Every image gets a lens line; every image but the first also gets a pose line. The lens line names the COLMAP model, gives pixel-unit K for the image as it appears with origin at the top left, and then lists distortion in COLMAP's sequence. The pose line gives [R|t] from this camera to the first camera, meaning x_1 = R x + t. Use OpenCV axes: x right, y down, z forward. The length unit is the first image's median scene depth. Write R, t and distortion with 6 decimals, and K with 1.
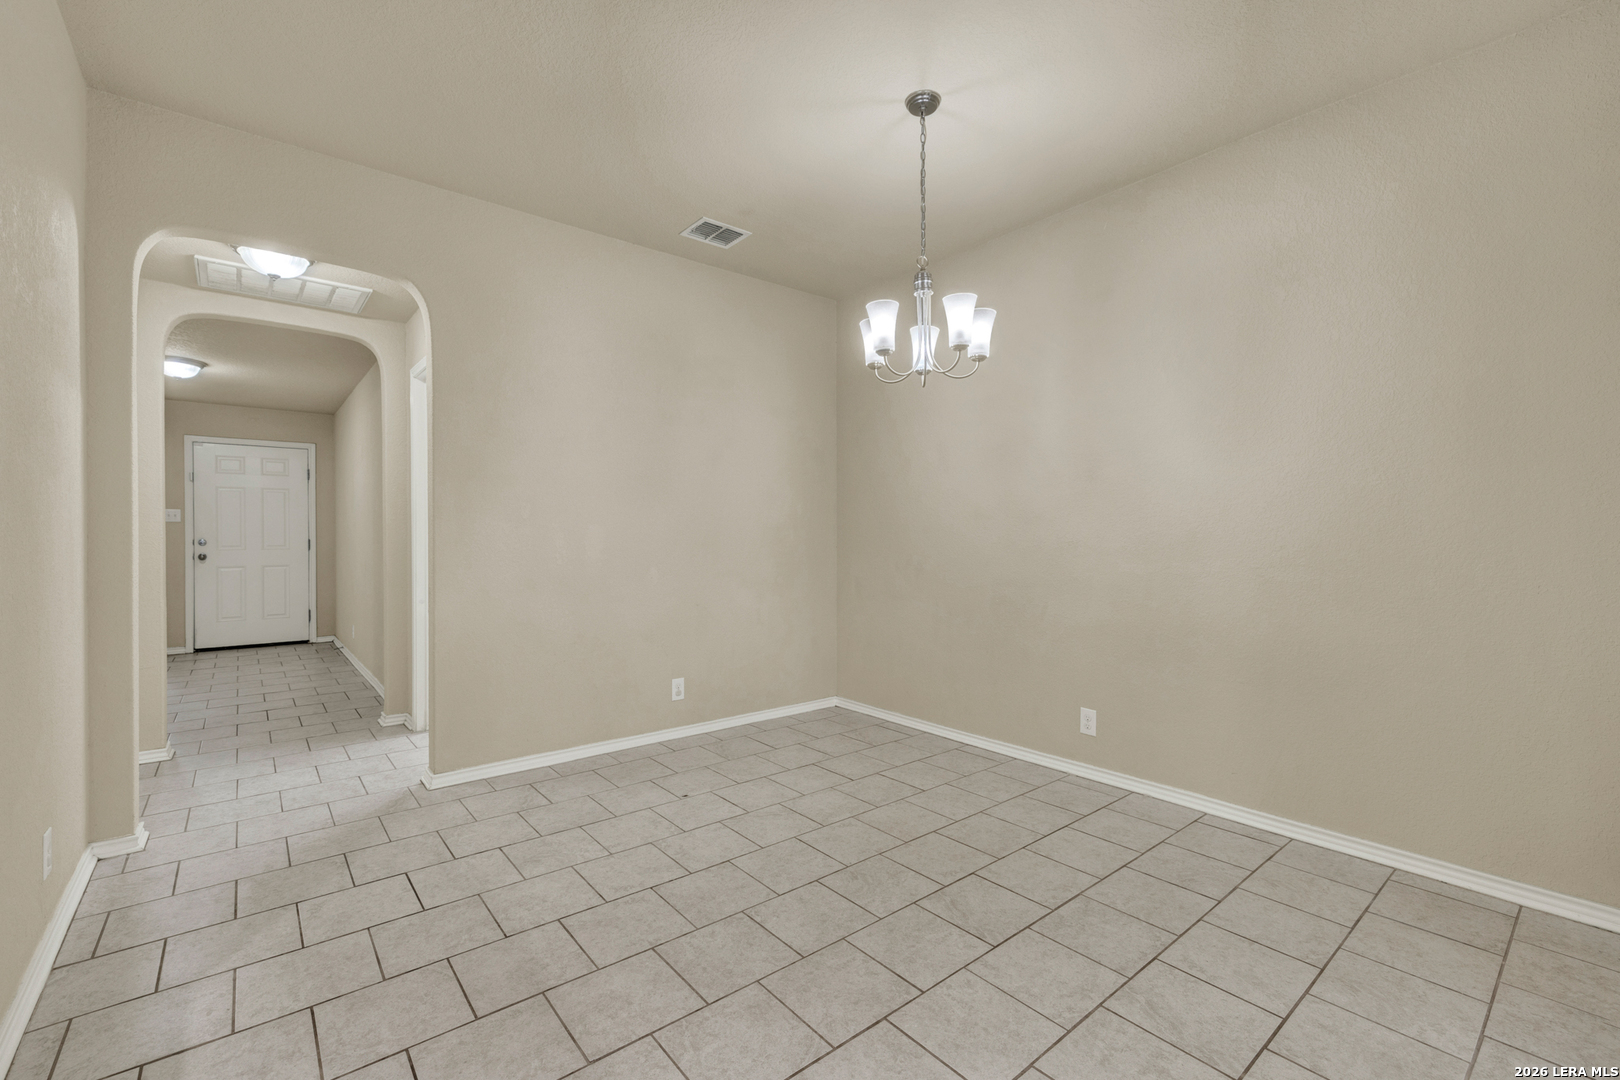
lens RADIAL K [[690.3, 0, 803.5], [0, 690.3, 540.2], [0, 0, 1]] dist [0.003186, 0.000361]
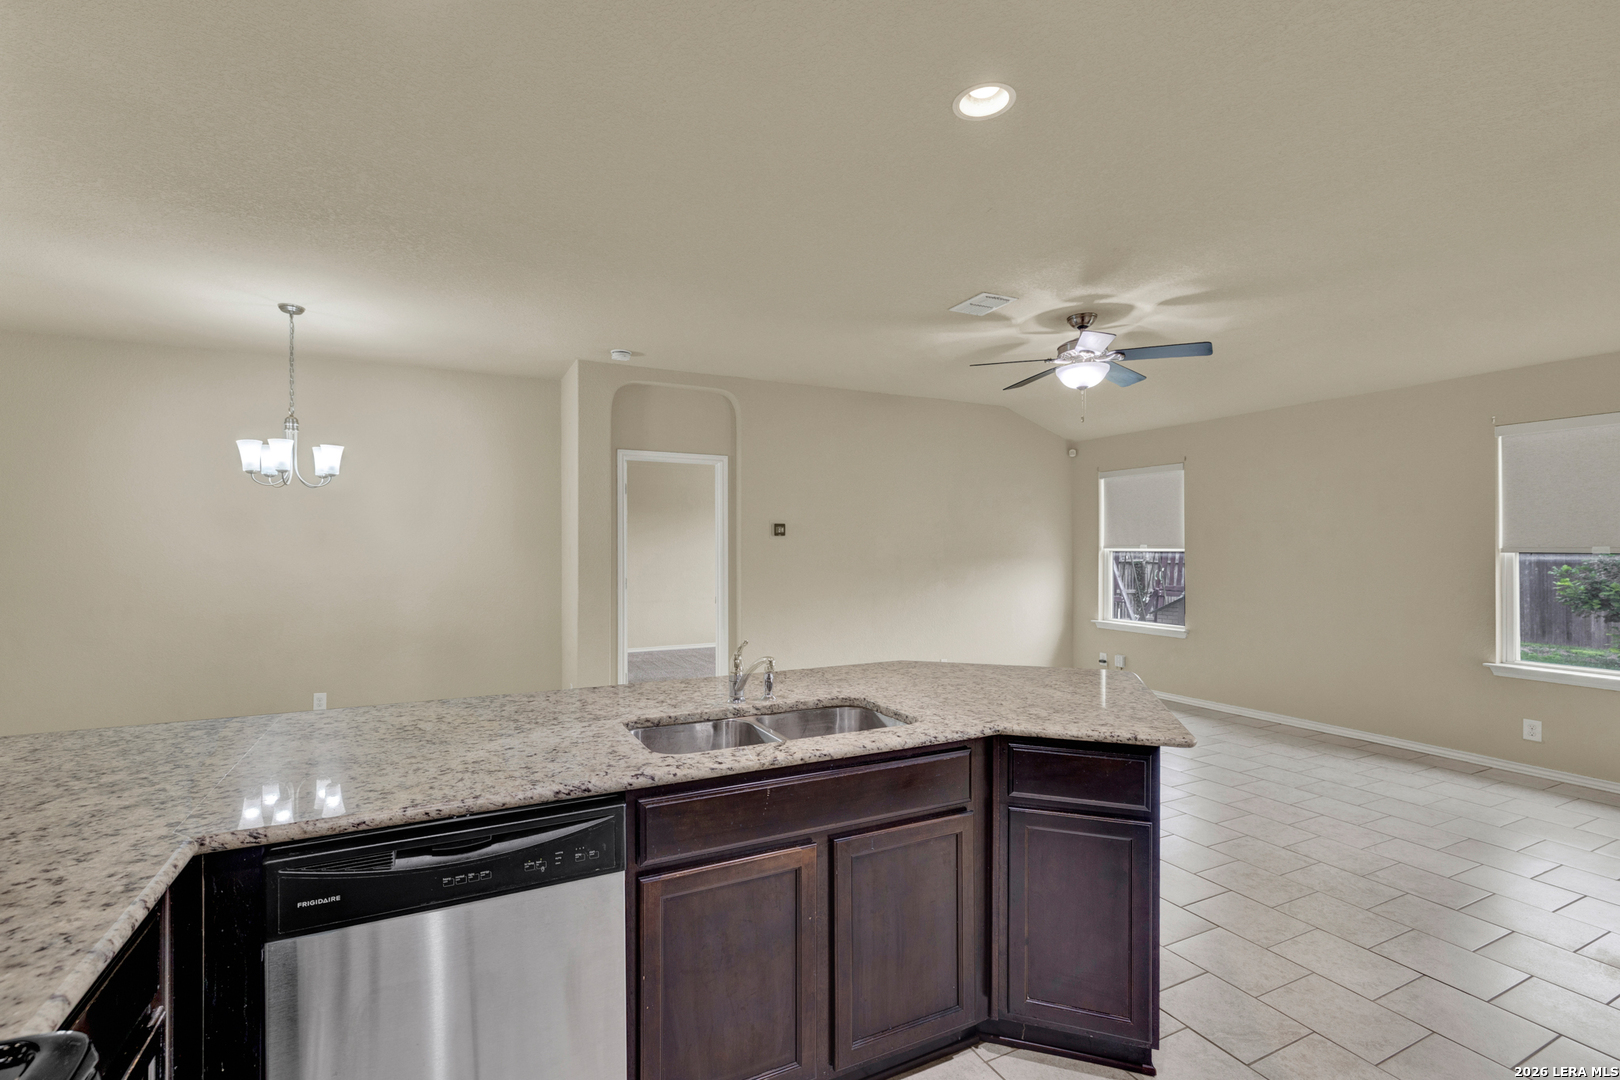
lens RADIAL K [[690.3, 0, 782.1], [0, 690.3, 549.5], [0, 0, 1]] dist [0.003186, 0.000361]
pose [[0.231033, -0.003308, 0.972940, -0.905032], [0.009779, 0.999952, 0.001078, -0.067631], [-0.972897, 0.009266, 0.231054, -0.370599]]
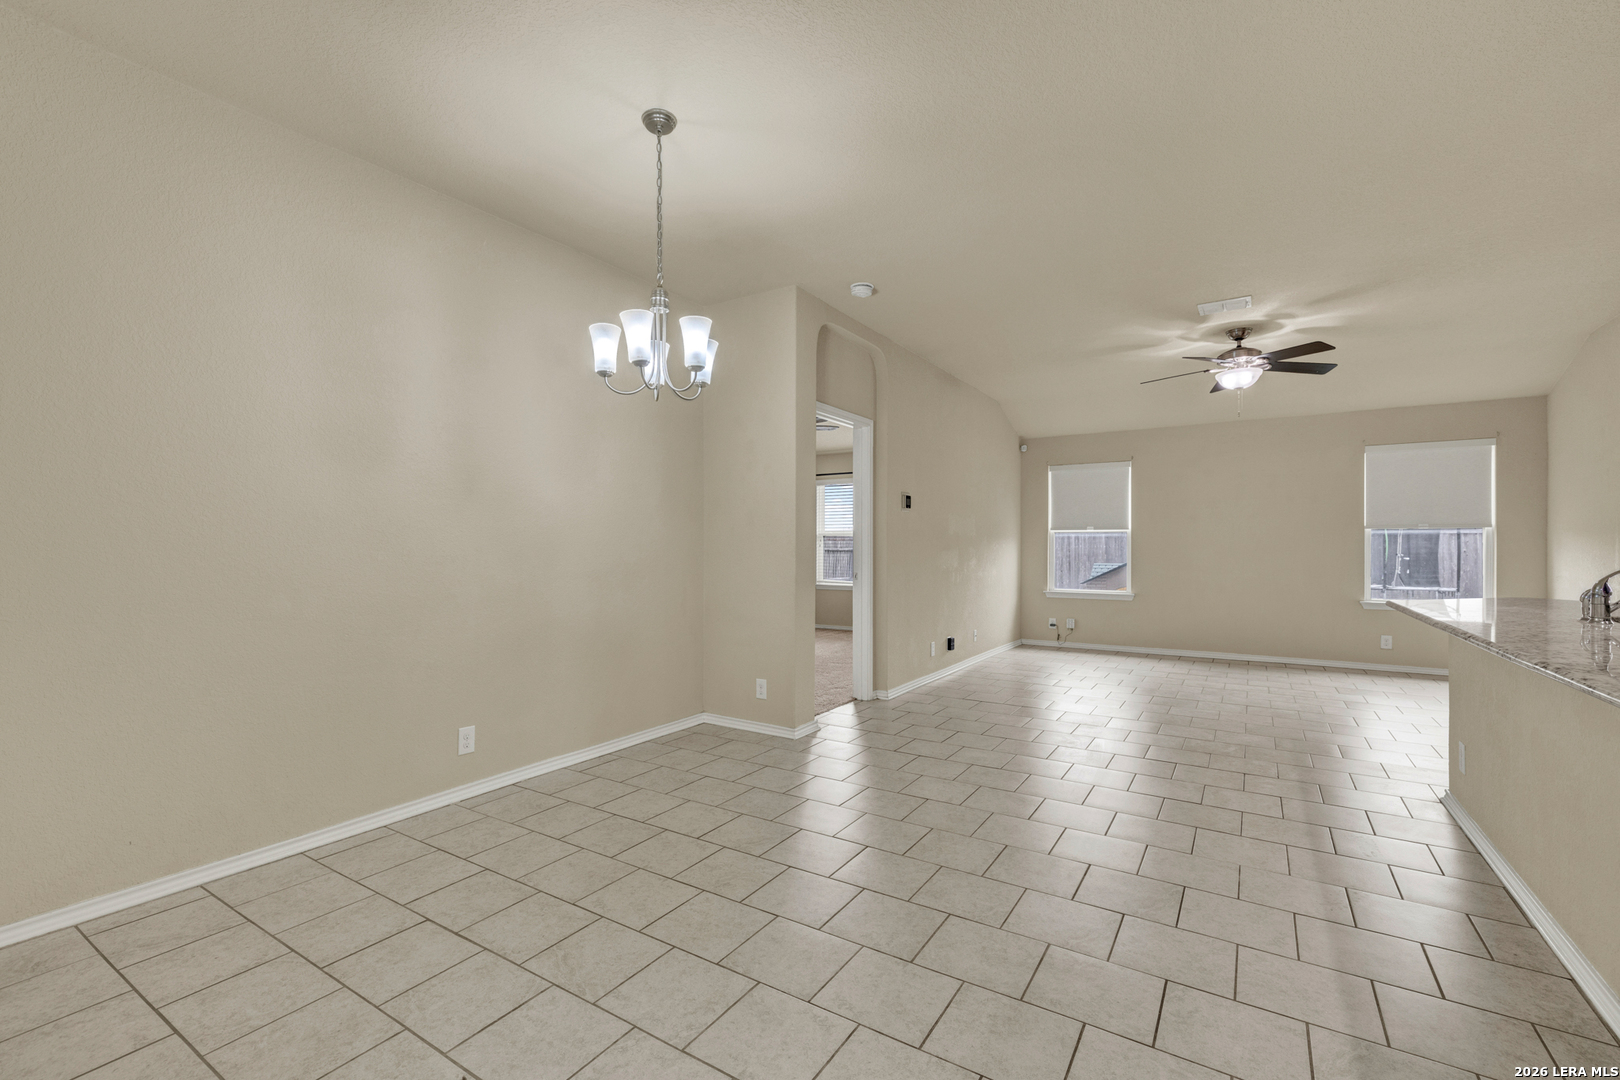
lens RADIAL K [[690.3, 0, 802.5], [0, 690.3, 547.6], [0, 0, 1]] dist [0.003186, 0.000361]
pose [[-0.302600, -0.002482, 0.953114, -0.713758], [0.007932, 0.999955, 0.005122, -0.008358], [-0.953085, 0.009110, -0.302567, 0.921955]]
